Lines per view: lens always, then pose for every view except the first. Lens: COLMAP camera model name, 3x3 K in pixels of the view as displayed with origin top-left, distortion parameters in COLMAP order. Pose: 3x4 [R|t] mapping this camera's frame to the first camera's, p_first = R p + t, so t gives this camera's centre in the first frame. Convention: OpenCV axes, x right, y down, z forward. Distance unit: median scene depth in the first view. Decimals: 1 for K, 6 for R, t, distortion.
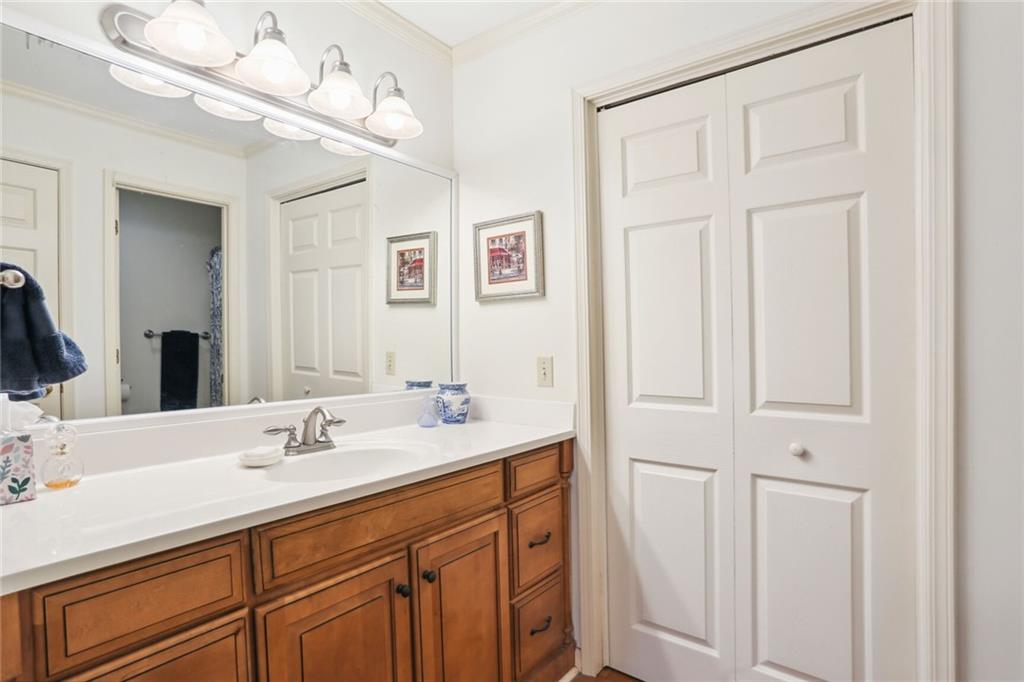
lens RADIAL K [[505.9, 0, 512.6], [0, 505.9, 348.9], [0, 0, 1]] dist [-0.049873, 0.022169]
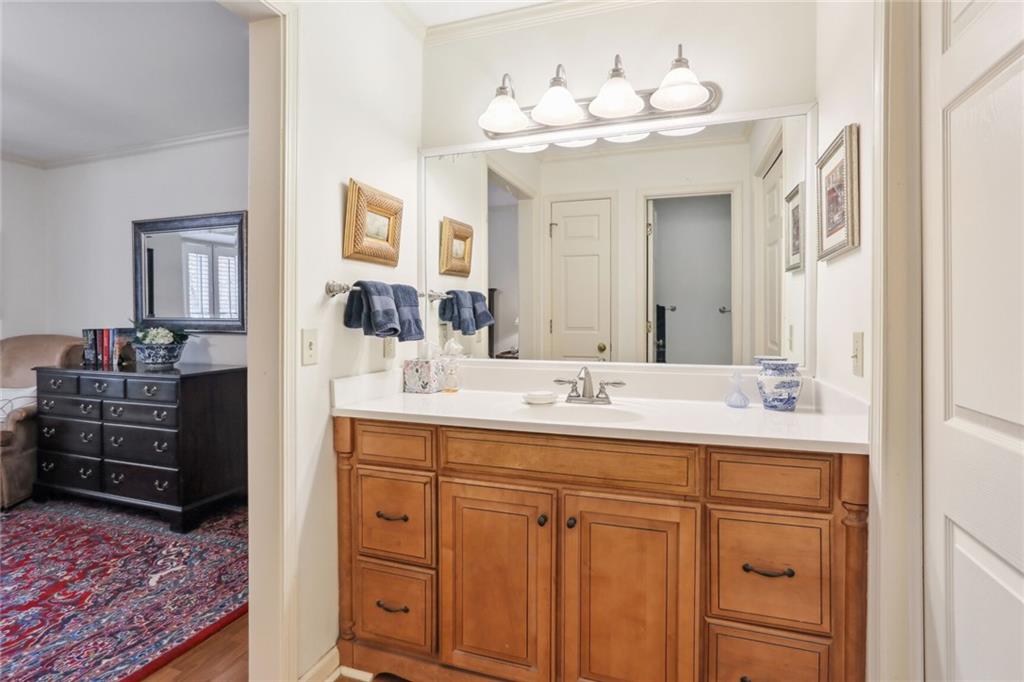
lens RADIAL K [[505.9, 0, 508.8], [0, 505.9, 333.5], [0, 0, 1]] dist [-0.049873, 0.022169]
pose [[0.318679, 0.023787, -0.947564, 0.641775], [-0.009388, 0.999715, 0.021939, 0.009519], [0.947816, 0.001904, 0.318812, 0.395888]]
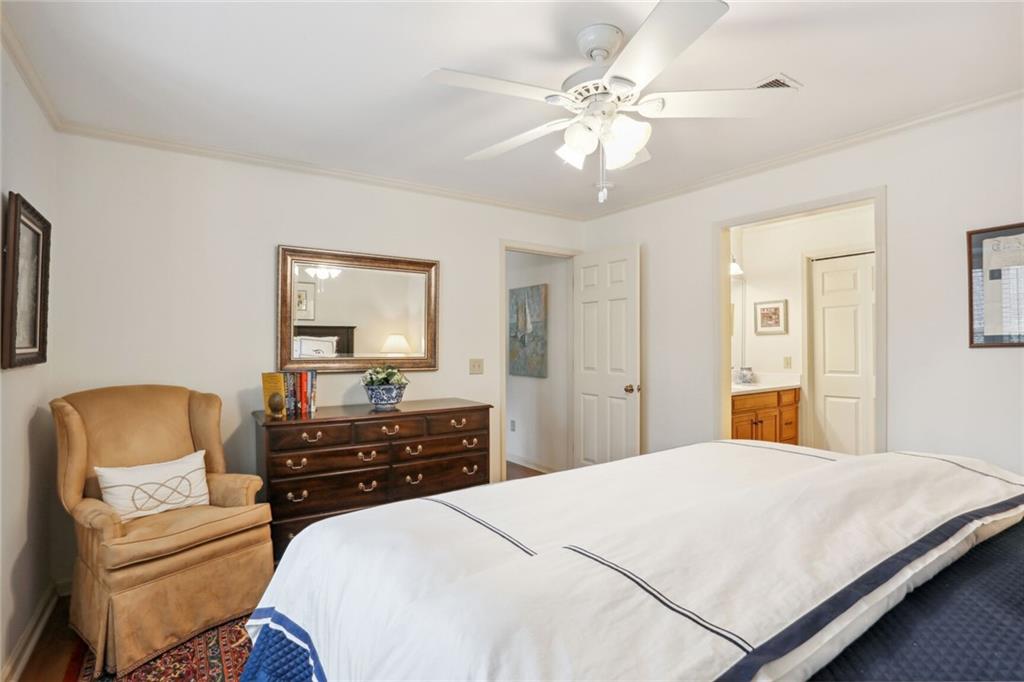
lens RADIAL K [[505.9, 0, 524.6], [0, 505.9, 363.5], [0, 0, 1]] dist [-0.049873, 0.022169]
pose [[0.957855, 0.004255, -0.287220, -0.565964], [0.004046, 0.999591, 0.028303, -0.030819], [0.287223, -0.028272, 0.957446, -2.103550]]
